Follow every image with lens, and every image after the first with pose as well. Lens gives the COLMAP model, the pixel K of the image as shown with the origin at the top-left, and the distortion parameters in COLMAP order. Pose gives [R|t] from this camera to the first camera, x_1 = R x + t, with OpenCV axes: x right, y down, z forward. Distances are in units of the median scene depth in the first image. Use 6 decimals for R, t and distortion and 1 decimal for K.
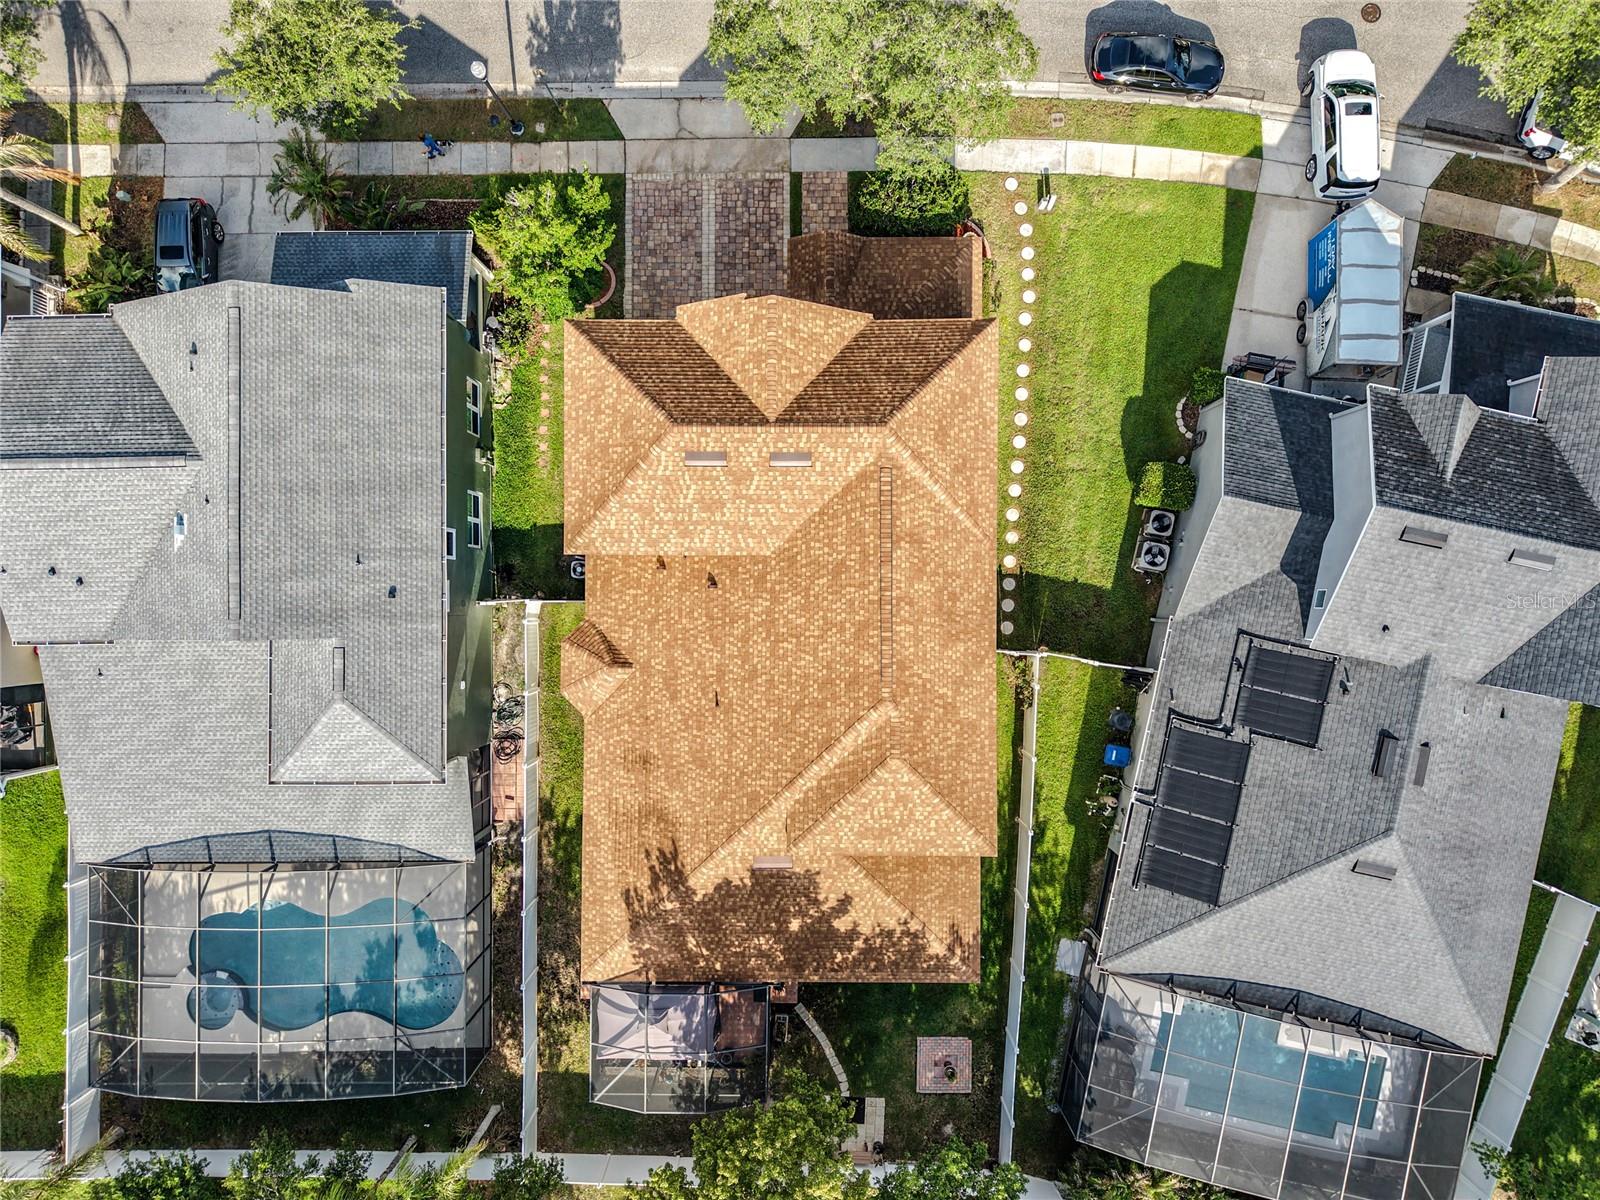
lens RADIAL K [[1074.5, 0, 780.4], [0, 1074.5, 596.1], [0, 0, 1]] dist [-0.000771, -0.000667]
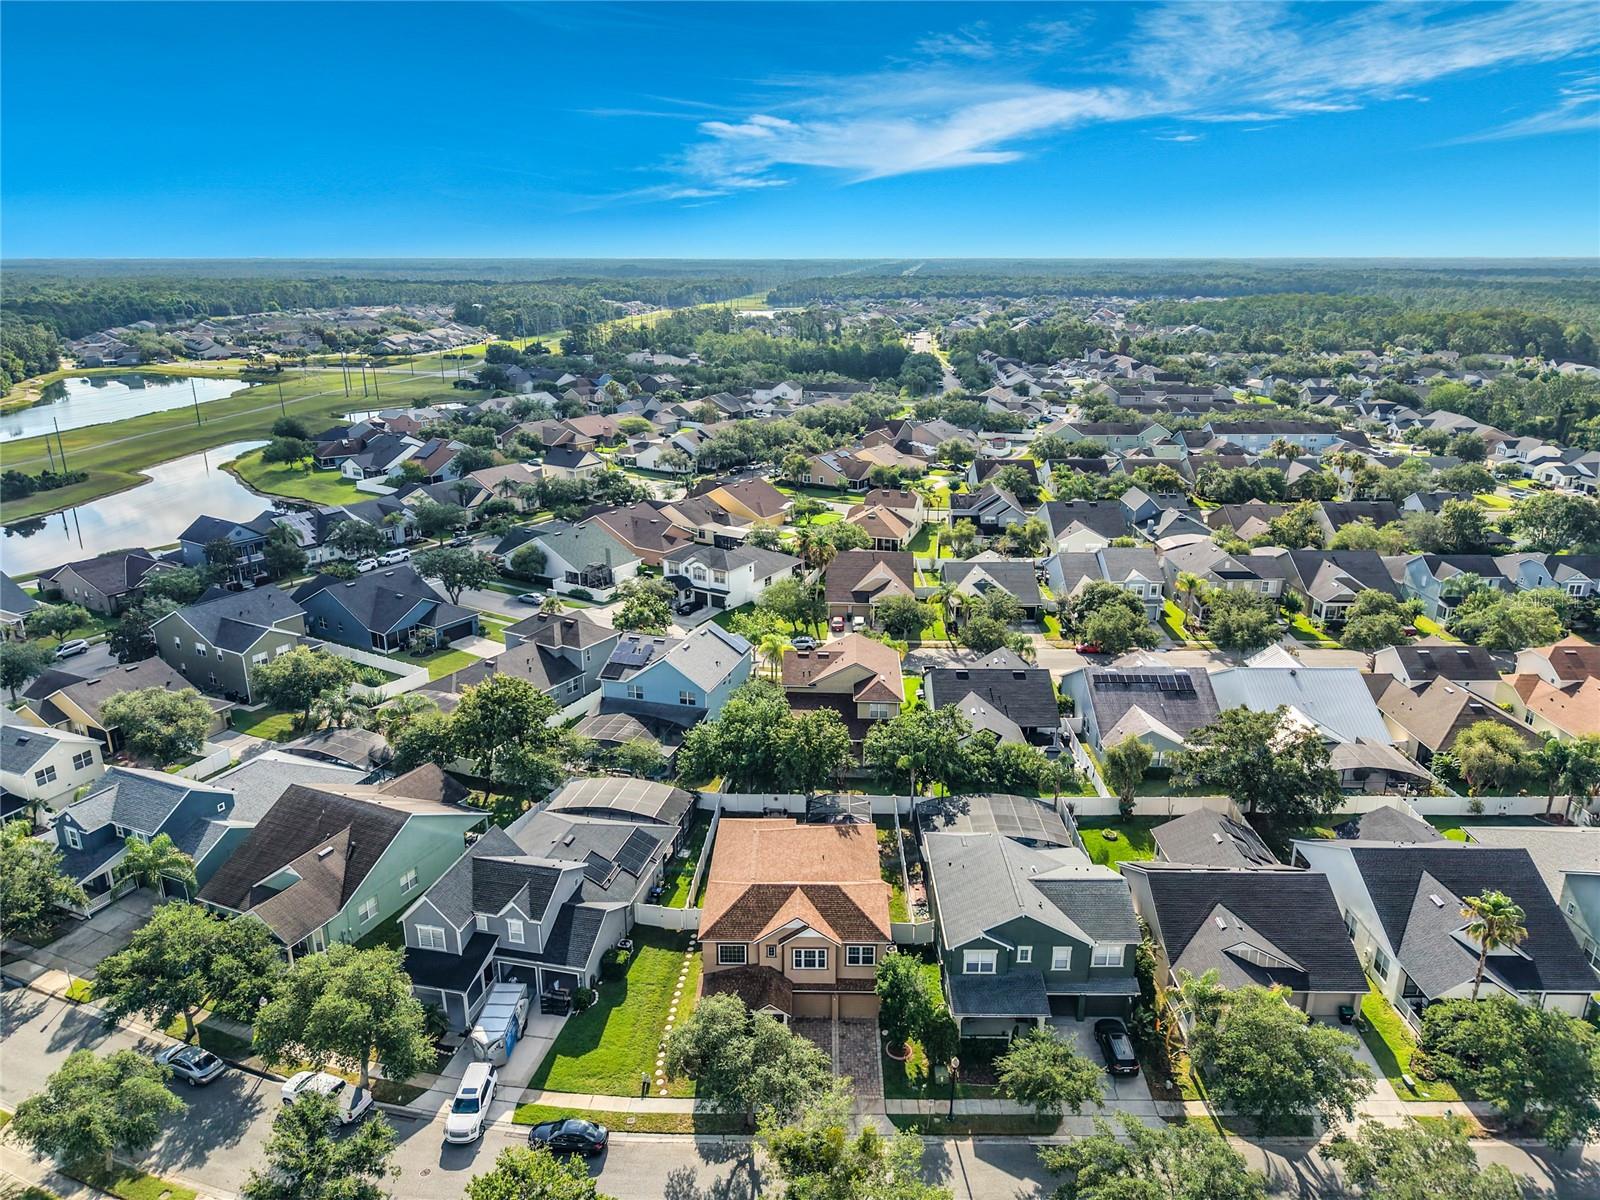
lens RADIAL K [[1074.5, 0, 780.4], [0, 1074.5, 596.1], [0, 0, 1]] dist [-0.000771, -0.000667]
pose [[-0.999290, 0.010452, 0.036203, -0.049457], [0.031690, -0.286705, 0.957495, -1.883024], [0.020387, 0.957962, 0.286170, -0.283408]]
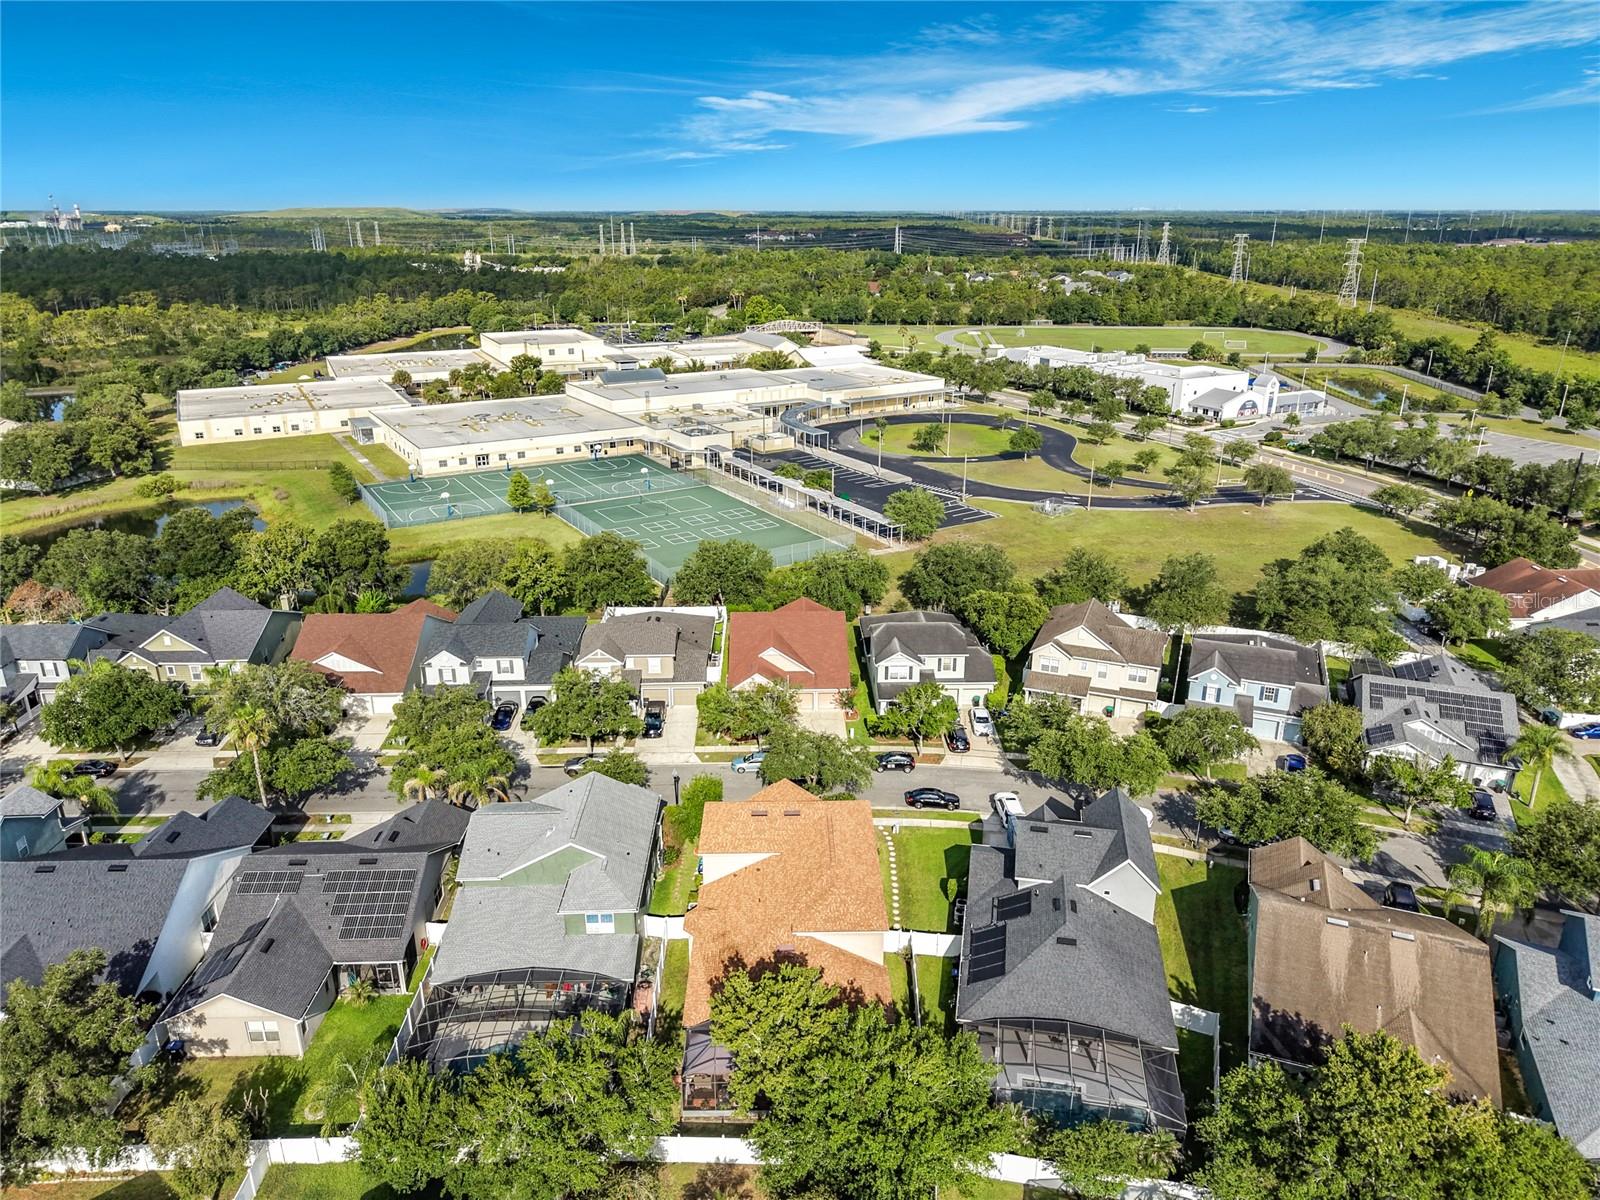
lens RADIAL K [[1074.5, 0, 780.4], [0, 1074.5, 596.1], [0, 0, 1]] dist [-0.000771, -0.000667]
pose [[0.999815, 0.016845, 0.009255, -0.041463], [0.002732, 0.352104, -0.935957, 1.736122], [-0.019025, 0.935809, 0.351993, -0.333257]]
